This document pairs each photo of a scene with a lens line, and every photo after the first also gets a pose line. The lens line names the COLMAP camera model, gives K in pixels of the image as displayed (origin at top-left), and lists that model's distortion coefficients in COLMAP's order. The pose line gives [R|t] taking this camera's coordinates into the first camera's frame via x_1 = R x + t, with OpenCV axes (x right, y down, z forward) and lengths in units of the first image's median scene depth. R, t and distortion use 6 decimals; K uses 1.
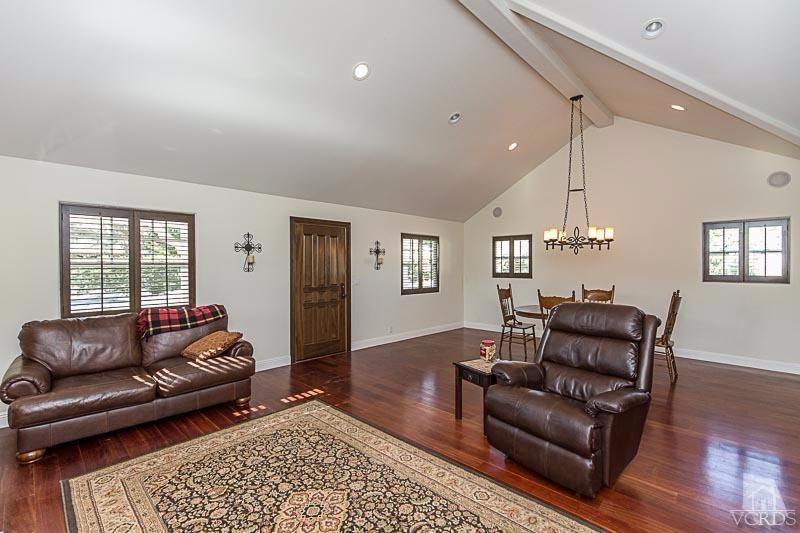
lens RADIAL K [[359.6, 0, 401.4], [0, 359.6, 267.2], [0, 0, 1]] dist [-0.004119, -0.000011]
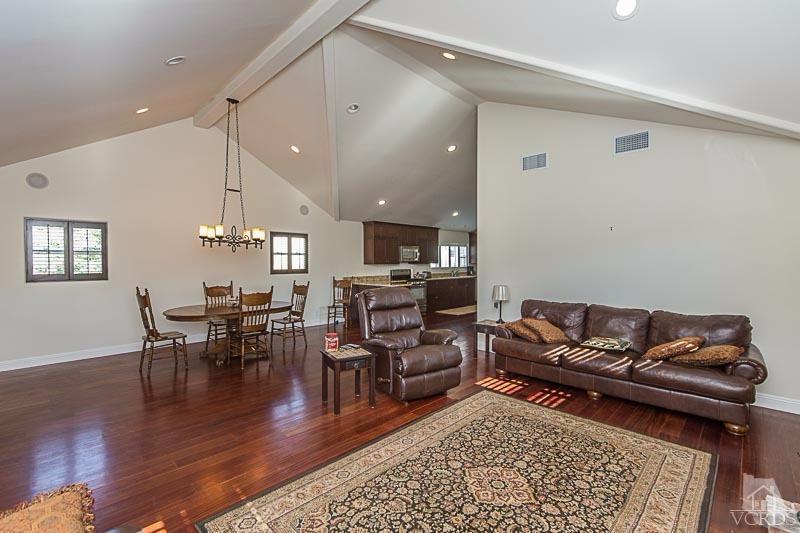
lens RADIAL K [[359.6, 0, 399.1], [0, 359.6, 260.1], [0, 0, 1]] dist [-0.004119, -0.000011]
pose [[0.010662, 0.007997, 0.999911, -0.572877], [0.008278, 0.999933, -0.008085, -0.000393], [-0.999909, 0.008363, 0.010595, 0.543940]]
